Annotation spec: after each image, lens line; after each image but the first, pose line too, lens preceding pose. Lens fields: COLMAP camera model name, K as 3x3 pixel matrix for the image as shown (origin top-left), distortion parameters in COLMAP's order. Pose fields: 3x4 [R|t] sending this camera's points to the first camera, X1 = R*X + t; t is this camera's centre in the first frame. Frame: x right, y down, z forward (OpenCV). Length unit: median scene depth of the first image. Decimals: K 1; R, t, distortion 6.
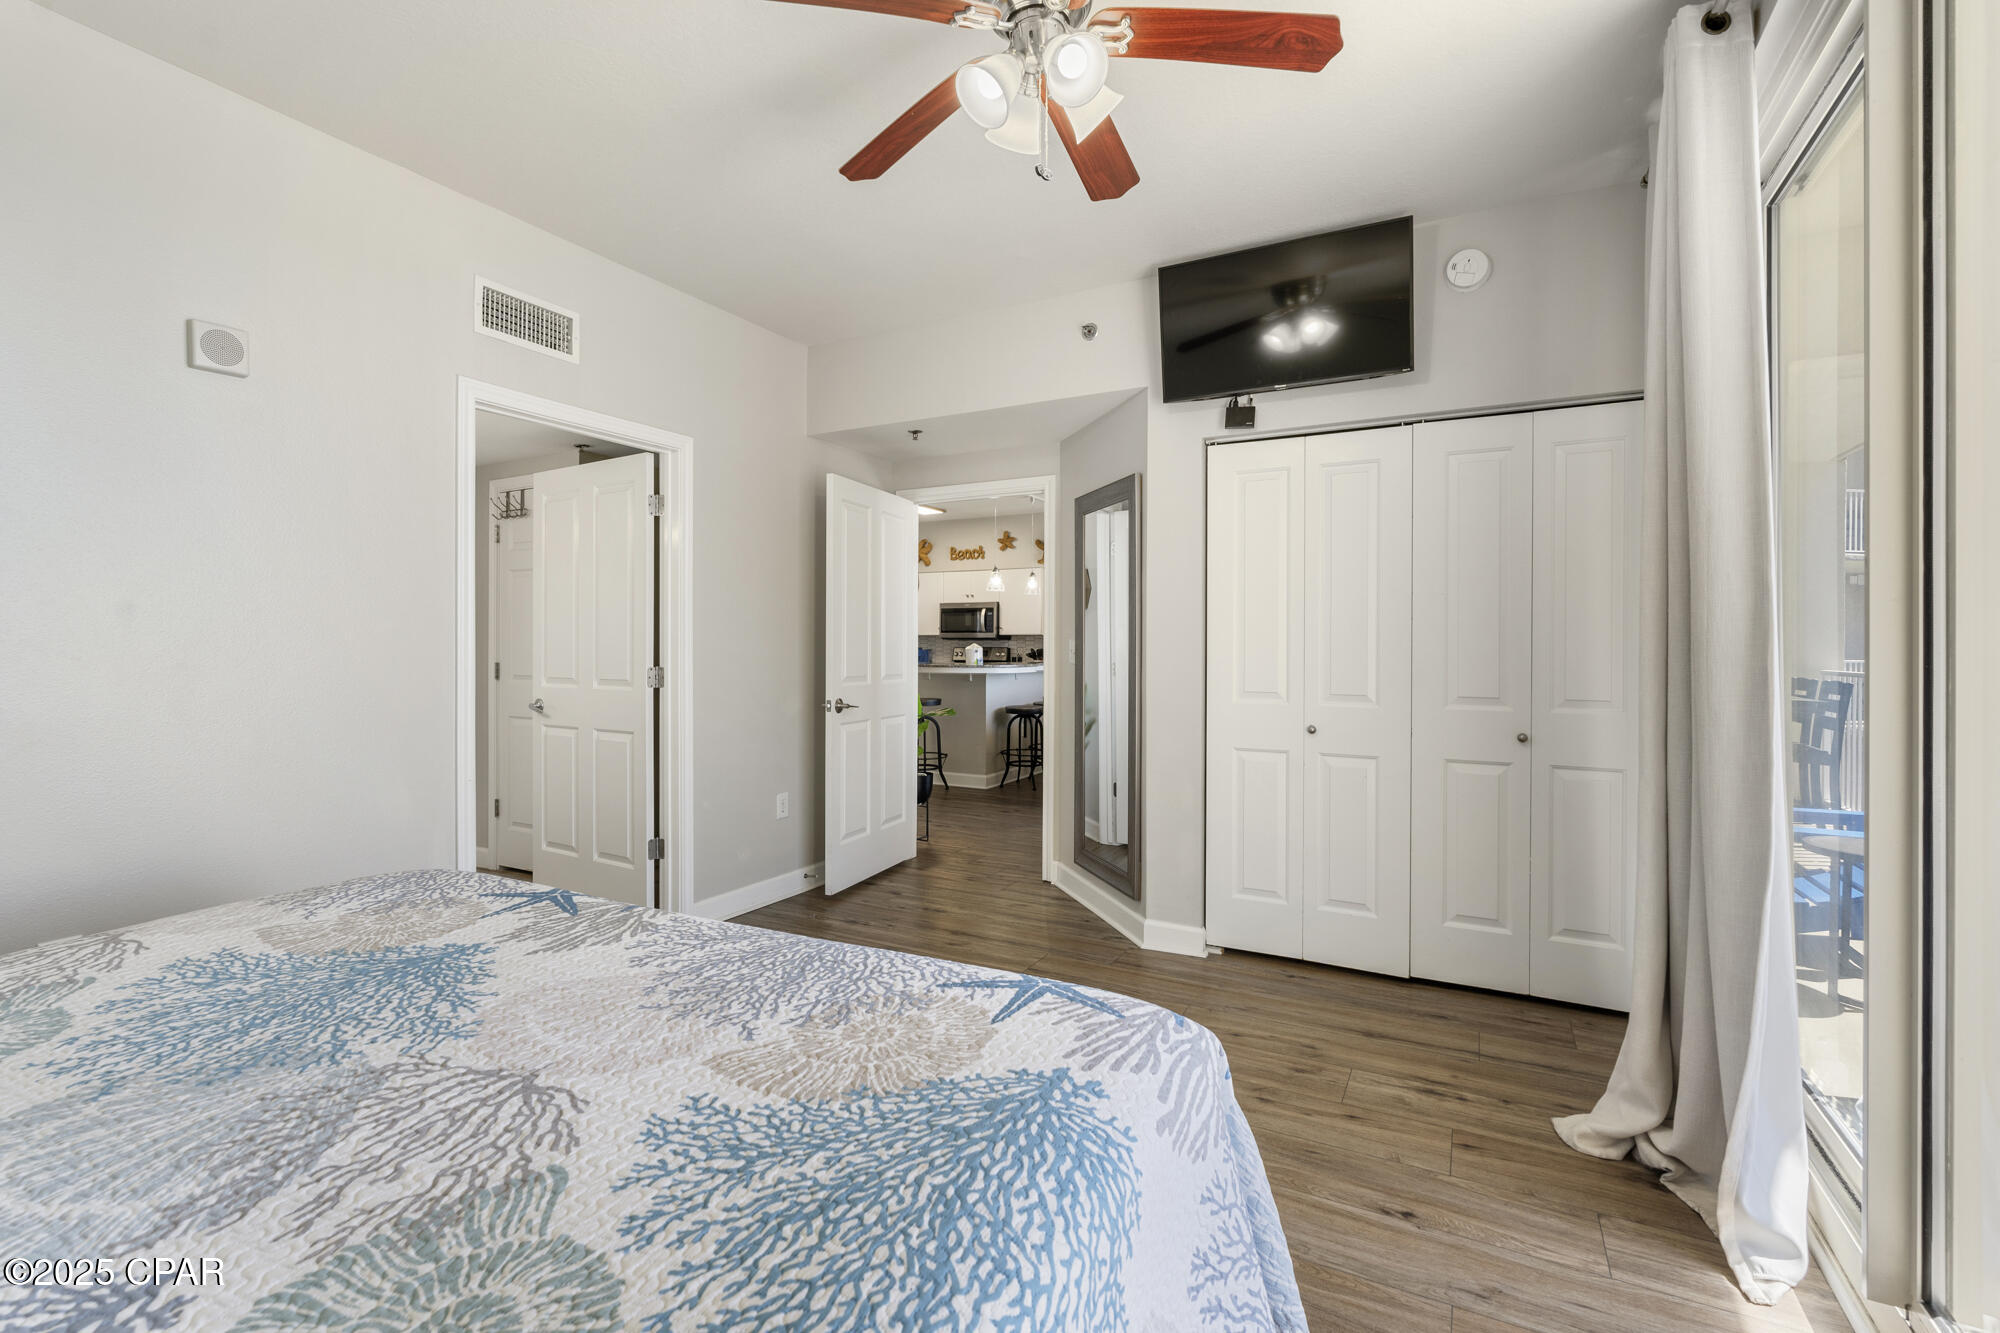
lens RADIAL K [[891.6, 0, 992.8], [0, 891.6, 649.4], [0, 0, 1]] dist [-0.000483, -0.000783]
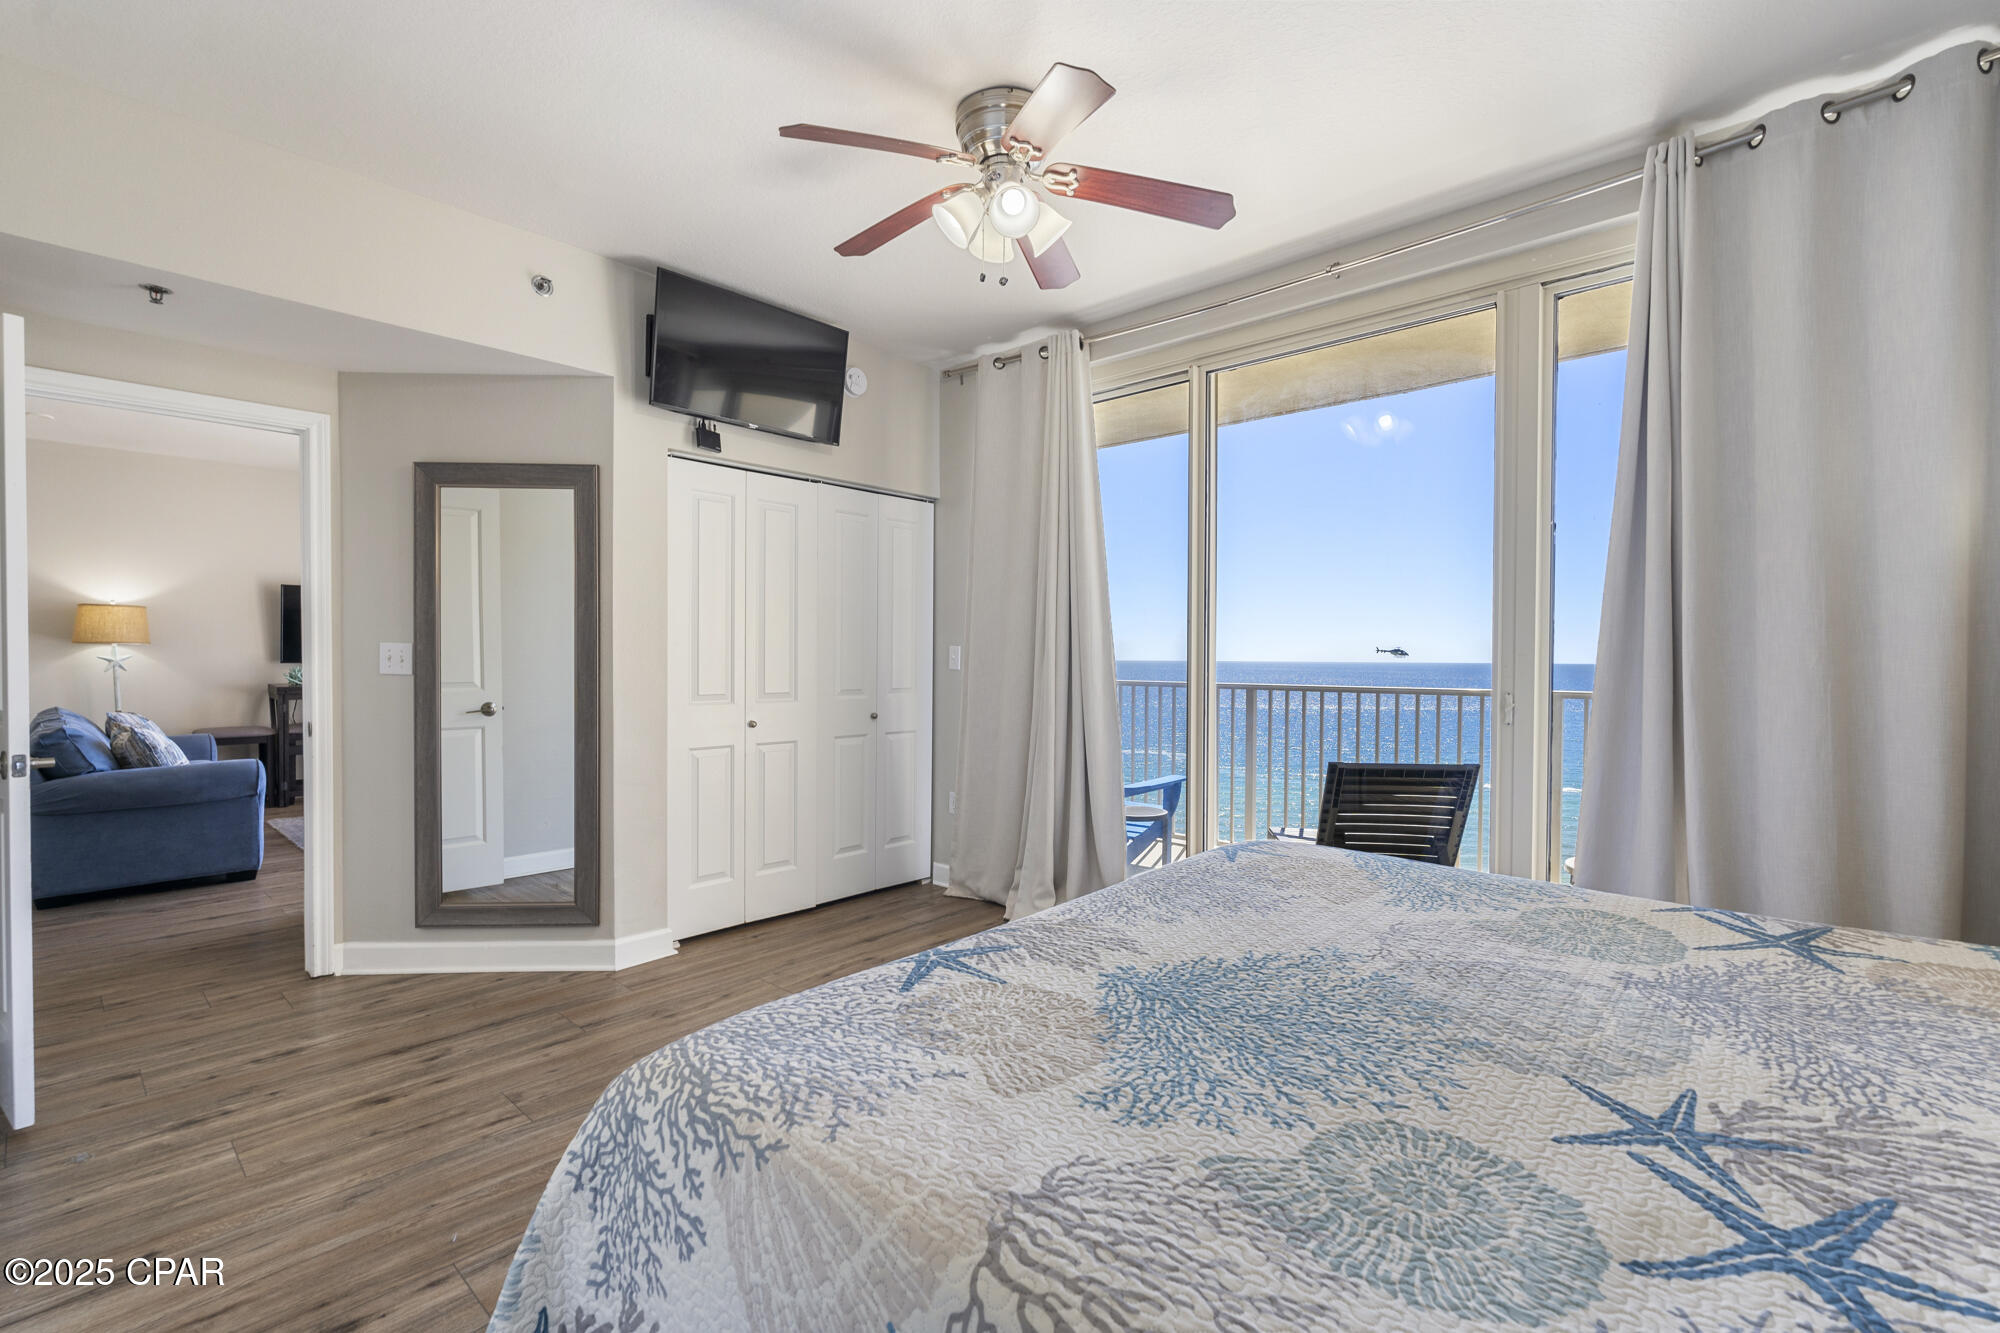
lens RADIAL K [[891.6, 0, 996.7], [0, 891.6, 668.0], [0, 0, 1]] dist [-0.000483, -0.000783]
pose [[0.235398, -0.015742, 0.971771, -0.766673], [-0.000889, 0.999865, 0.016412, -0.003023], [-0.971899, -0.004727, 0.235353, 0.452143]]
